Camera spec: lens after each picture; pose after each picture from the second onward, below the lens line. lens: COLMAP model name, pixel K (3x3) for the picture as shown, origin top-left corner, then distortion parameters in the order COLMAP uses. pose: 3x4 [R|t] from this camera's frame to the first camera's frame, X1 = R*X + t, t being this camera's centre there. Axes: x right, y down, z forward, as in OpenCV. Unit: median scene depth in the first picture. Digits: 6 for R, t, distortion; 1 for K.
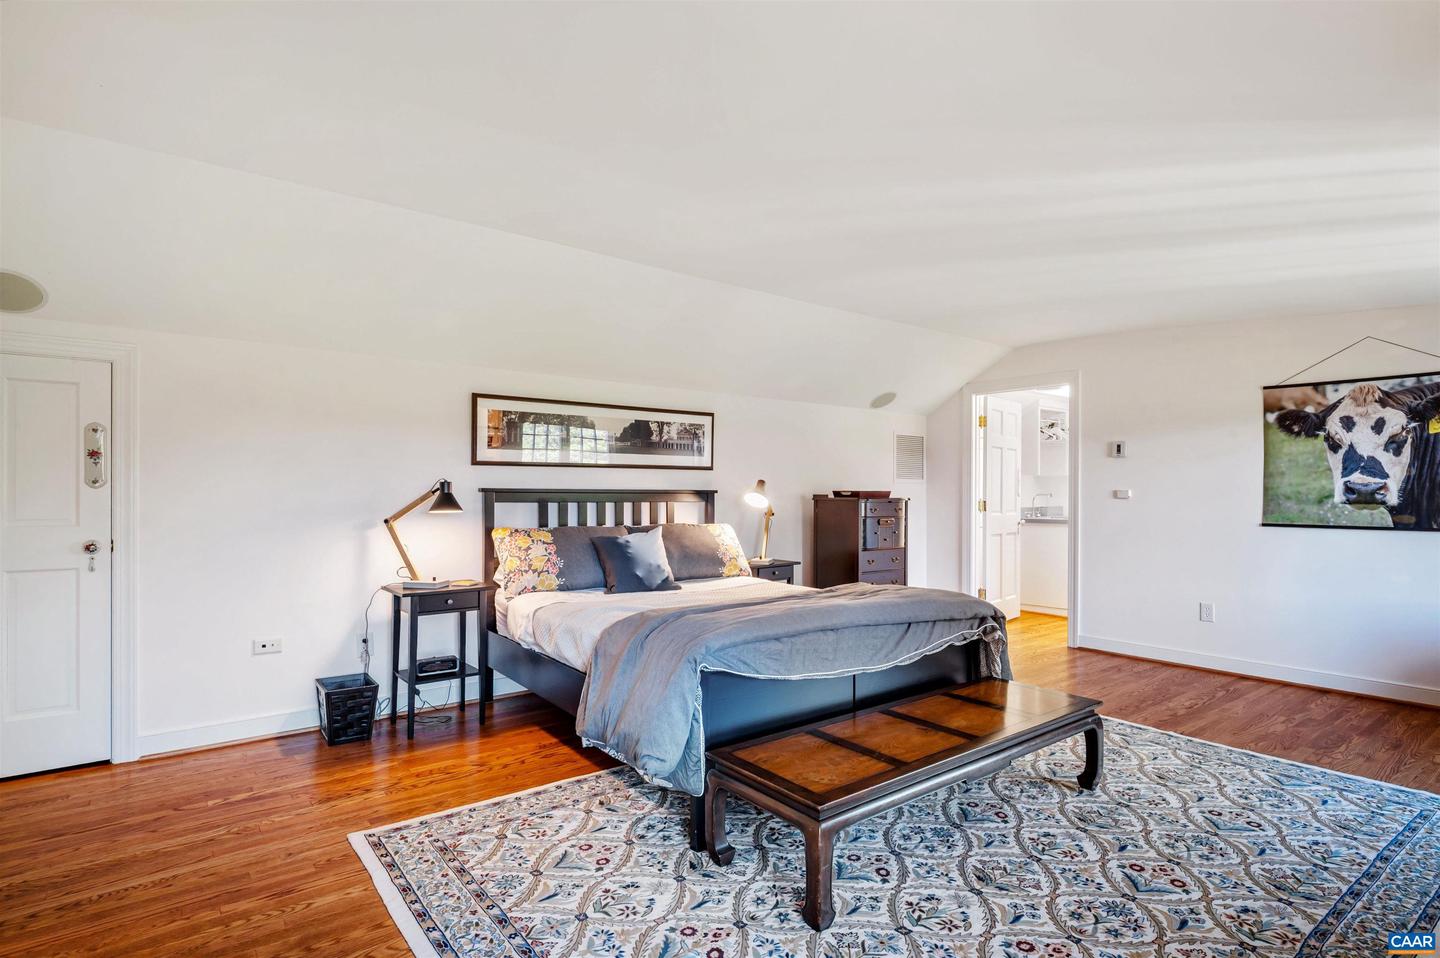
lens RADIAL K [[733.6, 0, 720.2], [0, 733.6, 483.3], [0, 0, 1]] dist [0.001466, -0.000142]
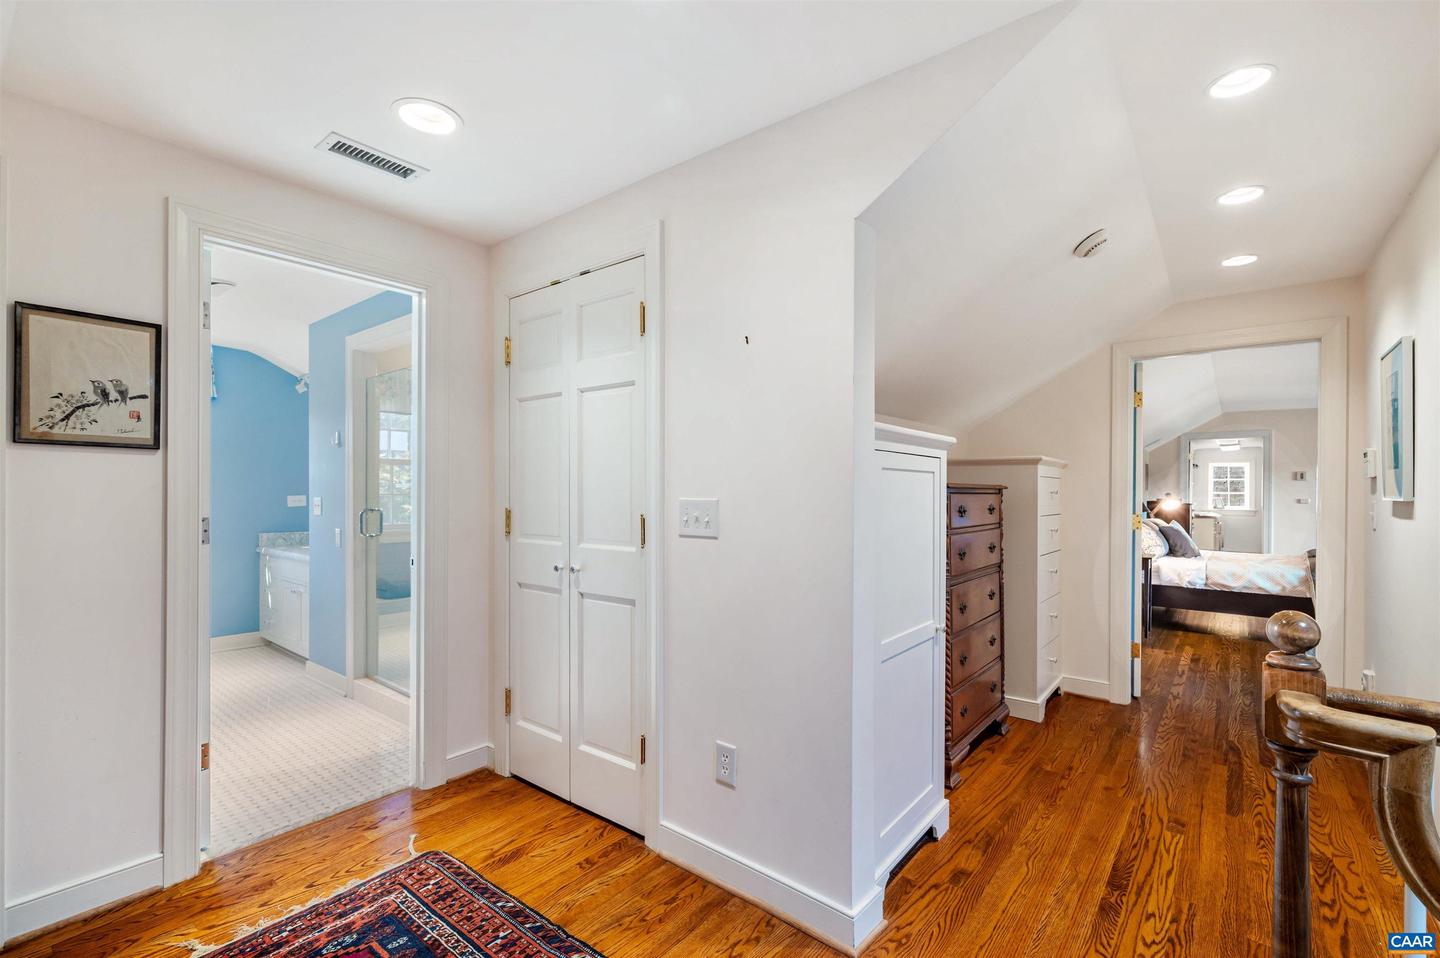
lens RADIAL K [[638.7, 0, 709.4], [0, 638.7, 492.5], [0, 0, 1]] dist [-0.000954, 0.000141]
pose [[0.976829, -0.000748, 0.214019, -1.478722], [-0.000927, 0.999970, 0.007725, -0.020805], [-0.214018, -0.007745, 0.976799, -0.250367]]
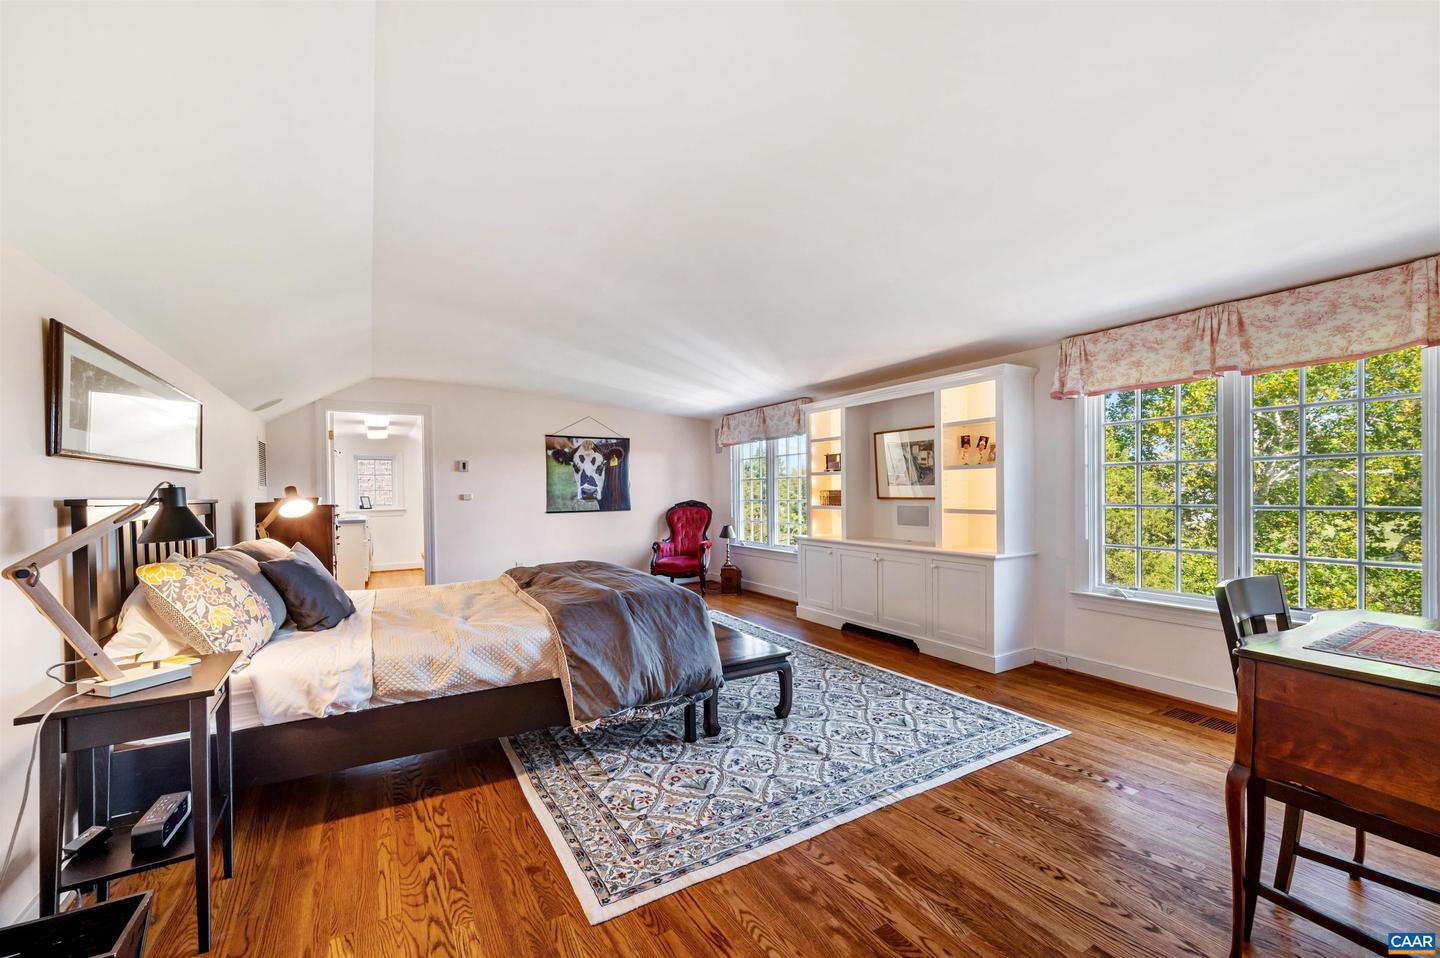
lens RADIAL K [[579.3, 0, 710.8], [0, 579.3, 489.8], [0, 0, 1]] dist [0.000244, 0.000555]
pose [[0.132071, -0.002410, 0.991237, -0.653895], [0.004683, 0.999987, 0.001808, 0.000772], [-0.991229, 0.004404, 0.132081, 0.457981]]
